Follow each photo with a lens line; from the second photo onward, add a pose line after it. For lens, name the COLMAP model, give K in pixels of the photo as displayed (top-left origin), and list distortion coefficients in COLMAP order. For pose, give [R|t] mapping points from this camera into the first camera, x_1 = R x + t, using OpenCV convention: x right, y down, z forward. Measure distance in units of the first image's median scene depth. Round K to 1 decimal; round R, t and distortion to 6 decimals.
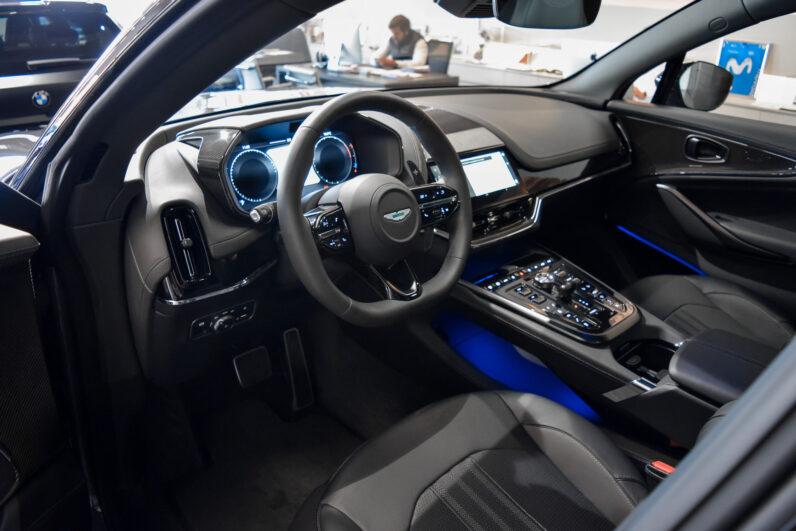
lens RADIAL K [[627.5, 0, 398.0], [0, 627.5, 265.5], [0, 0, 1]] dist [-0.095551, 0.038284]
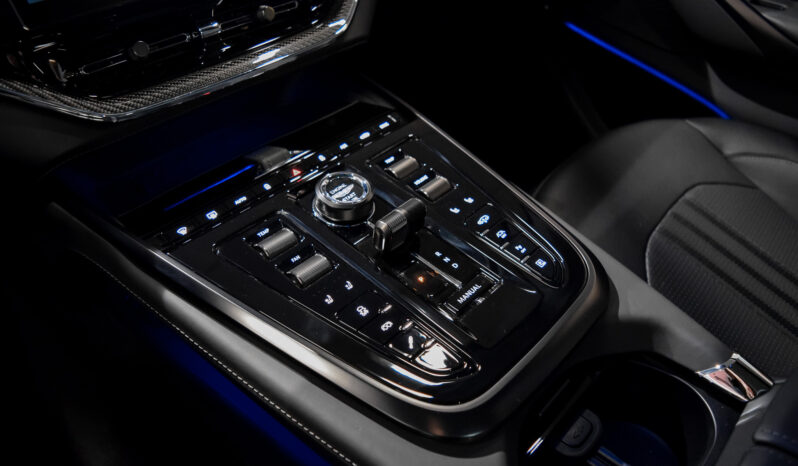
lens RADIAL K [[637.7, 0, 386.8], [0, 637.7, 232.4], [0, 0, 1]] dist [-0.082016, -0.001477]
pose [[0.997320, -0.060919, 0.040511, 0.190694], [0.048869, 0.966809, 0.250783, -0.037443], [-0.054444, -0.248132, 0.967195, 0.498074]]
